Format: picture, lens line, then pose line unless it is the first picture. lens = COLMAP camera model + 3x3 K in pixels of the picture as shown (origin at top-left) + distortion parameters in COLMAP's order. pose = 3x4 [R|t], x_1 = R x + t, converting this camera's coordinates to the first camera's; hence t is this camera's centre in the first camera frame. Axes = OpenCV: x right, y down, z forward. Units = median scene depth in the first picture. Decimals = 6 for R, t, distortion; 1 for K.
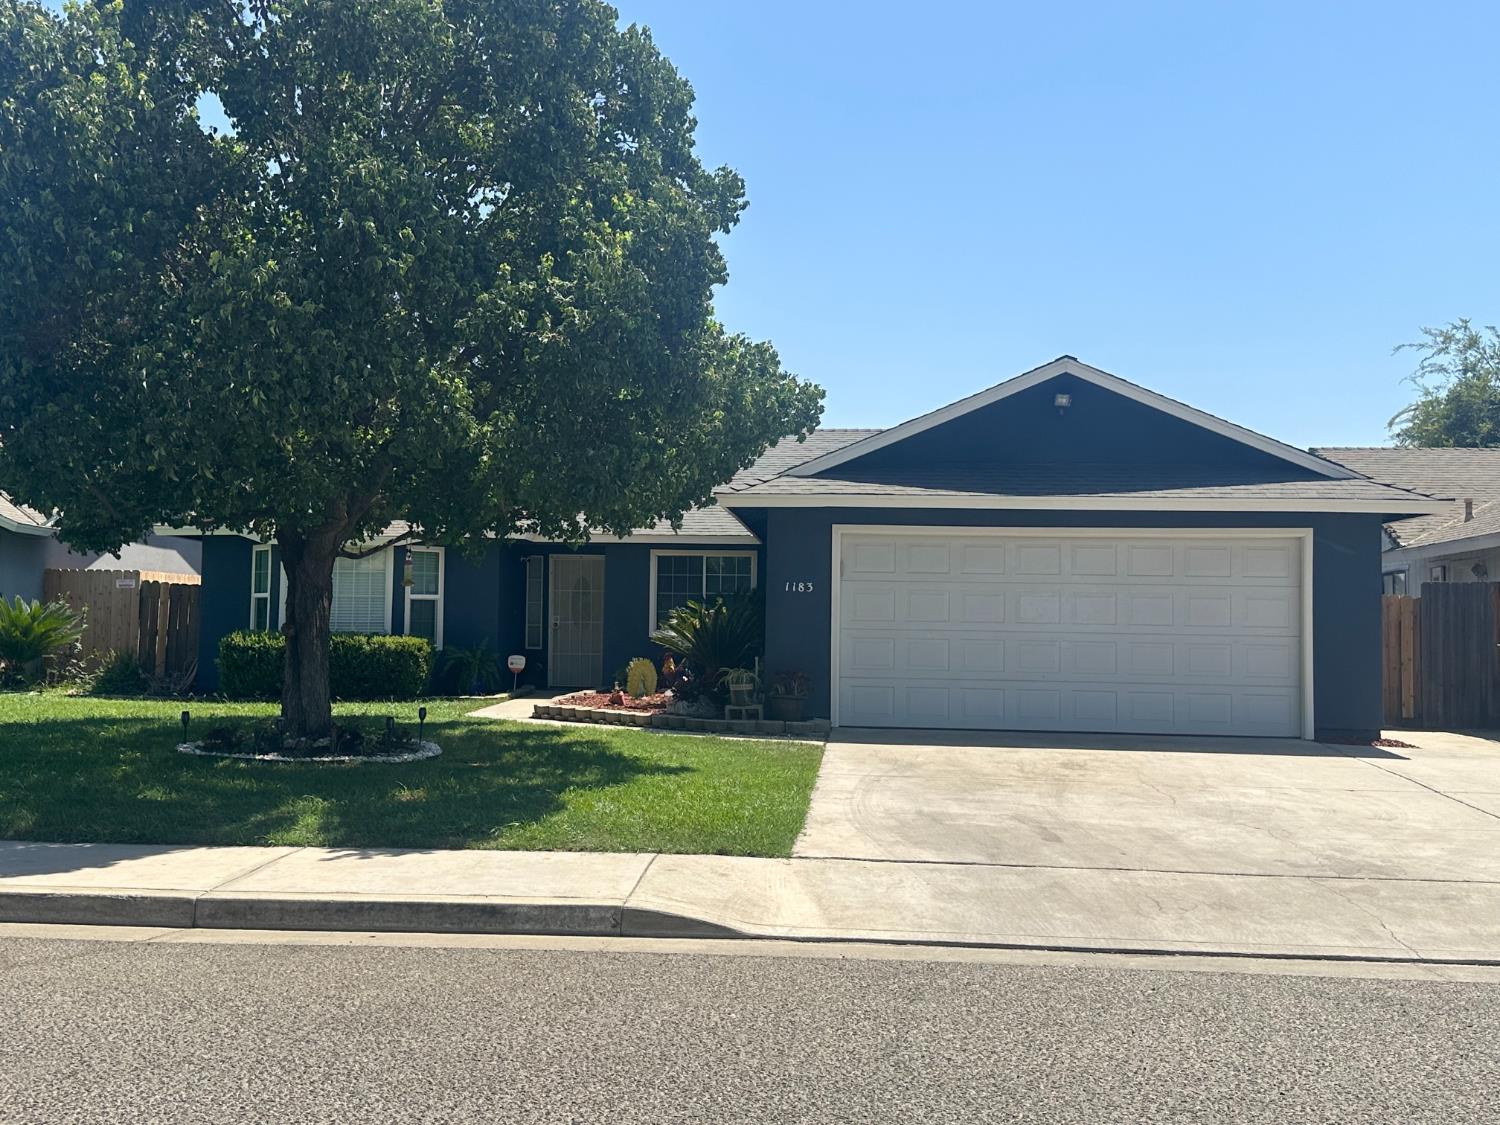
lens RADIAL K [[1599.9, 0, 750.0], [0, 1599.9, 561.8], [0, 0, 1]] dist [0.023493, 0.000000]
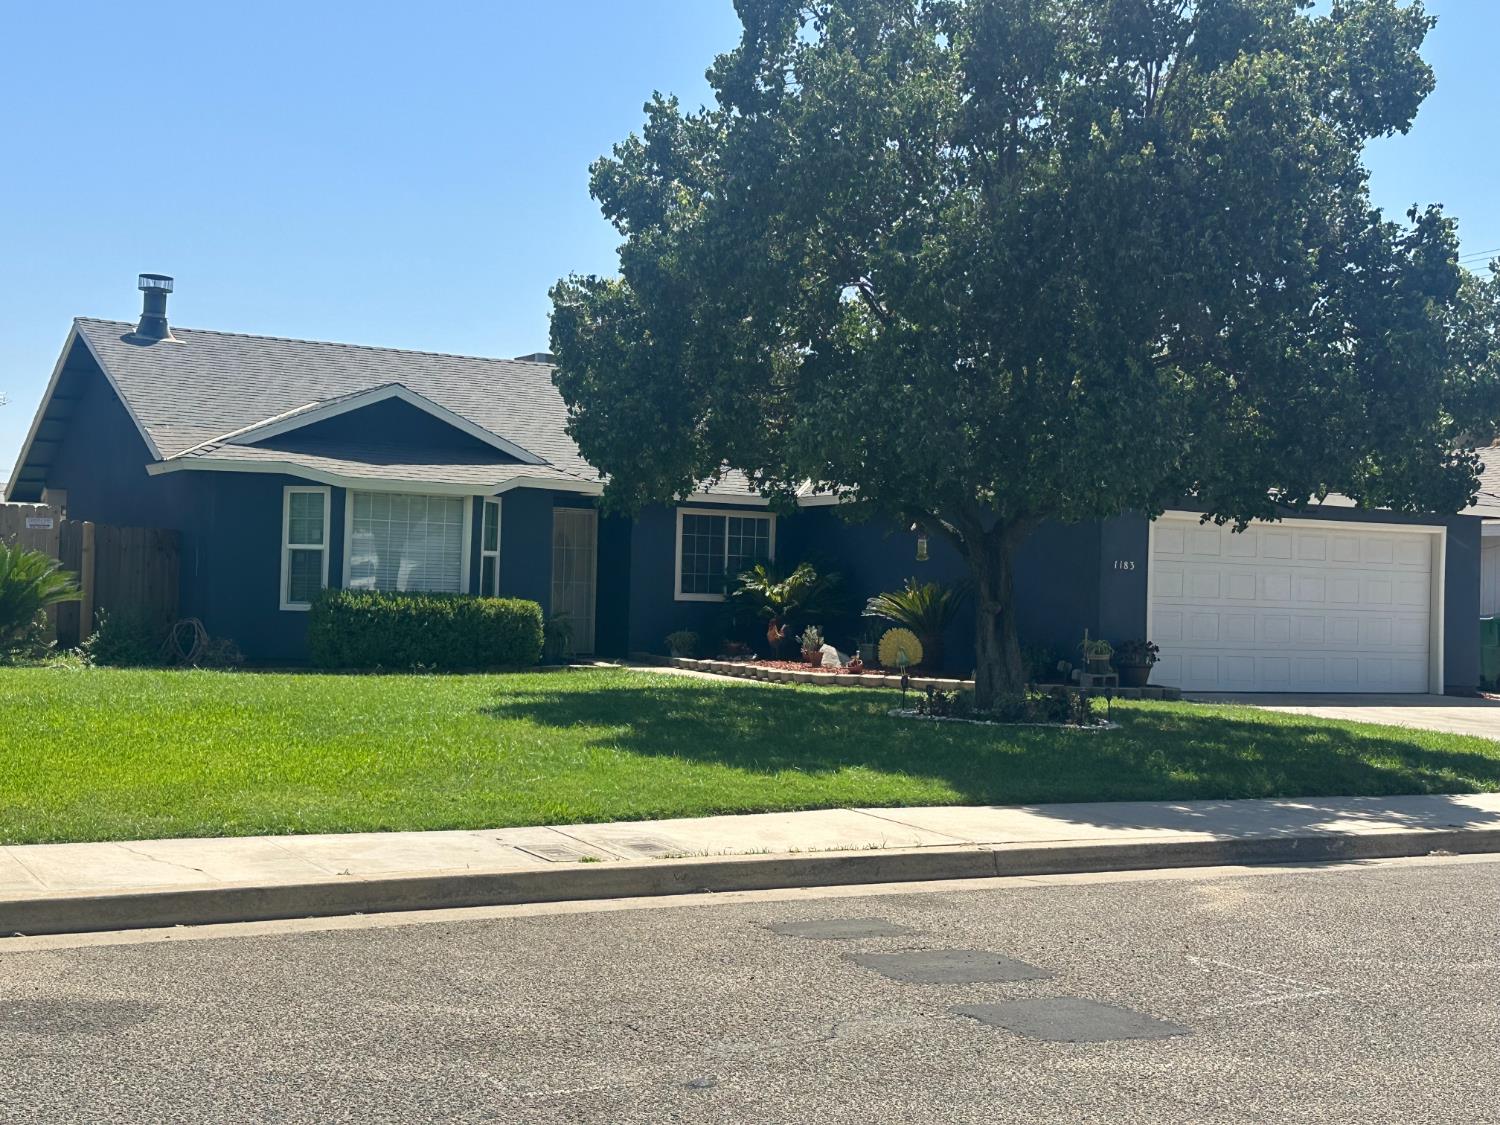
lens RADIAL K [[1960.5, 0, 750.9], [0, 1960.5, 561.8], [0, 0, 1]] dist [-0.020392, 0.000000]
pose [[0.838972, 0.020172, 0.543800, -0.883993], [-0.041663, 0.998761, 0.027229, -0.011871], [-0.542577, -0.045501, 0.838773, 0.013978]]
